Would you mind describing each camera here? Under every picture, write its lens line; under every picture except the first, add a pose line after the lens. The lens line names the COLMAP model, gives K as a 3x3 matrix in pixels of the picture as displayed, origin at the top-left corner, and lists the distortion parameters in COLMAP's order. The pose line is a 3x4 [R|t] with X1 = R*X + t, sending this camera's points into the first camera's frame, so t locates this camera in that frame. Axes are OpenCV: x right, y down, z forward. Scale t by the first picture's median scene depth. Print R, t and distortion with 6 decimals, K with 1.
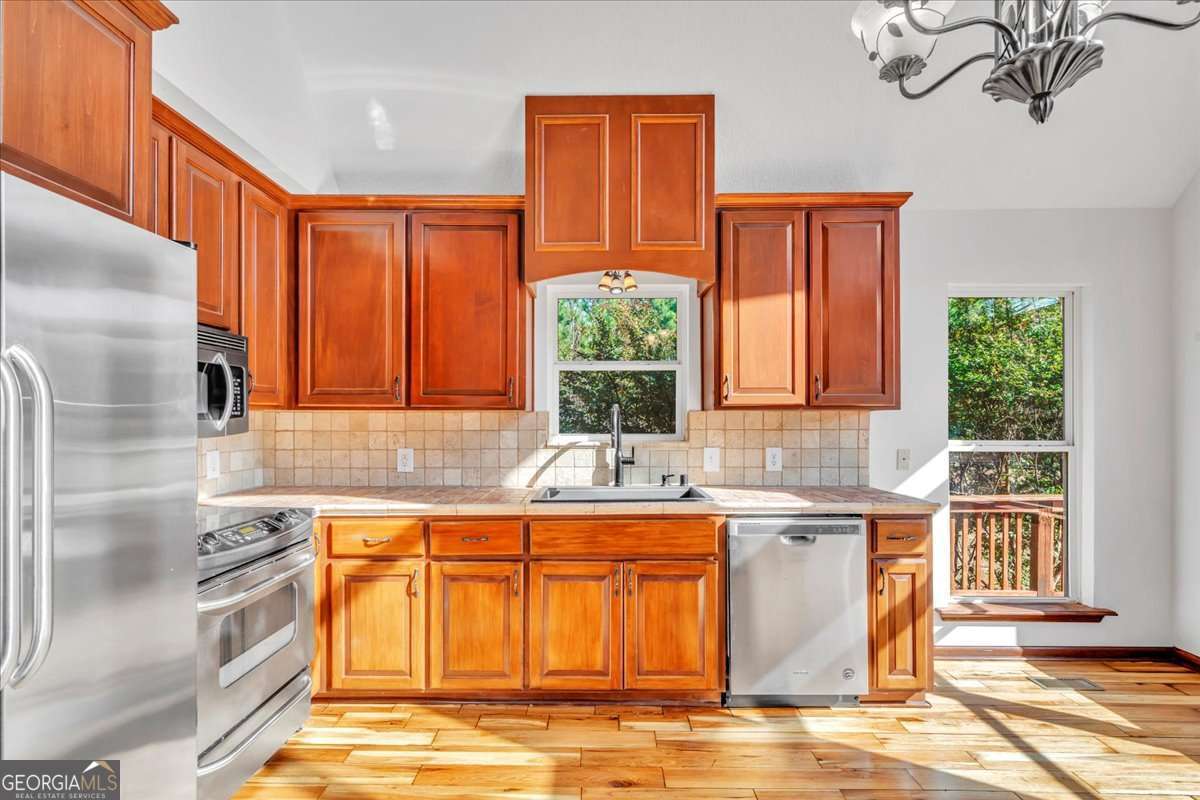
lens RADIAL K [[580.9, 0, 592.9], [0, 580.9, 419.4], [0, 0, 1]] dist [0.003366, -0.000562]
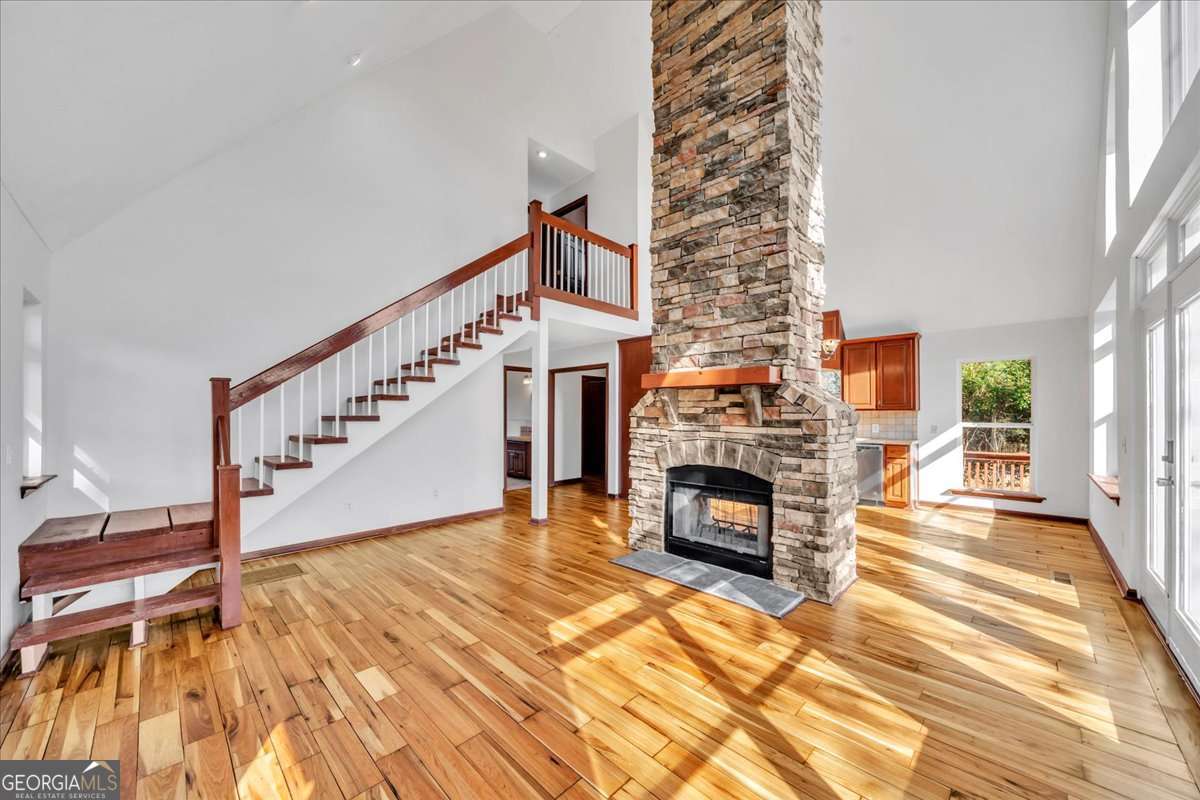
lens RADIAL K [[435.5, 0, 597.0], [0, 435.5, 410.8], [0, 0, 1]] dist [-0.004940, -0.000115]
pose [[0.728183, -0.005759, -0.685359, 0.856507], [-0.006439, 0.999863, -0.015243, 0.026557], [0.685353, 0.015513, 0.728046, -1.576885]]
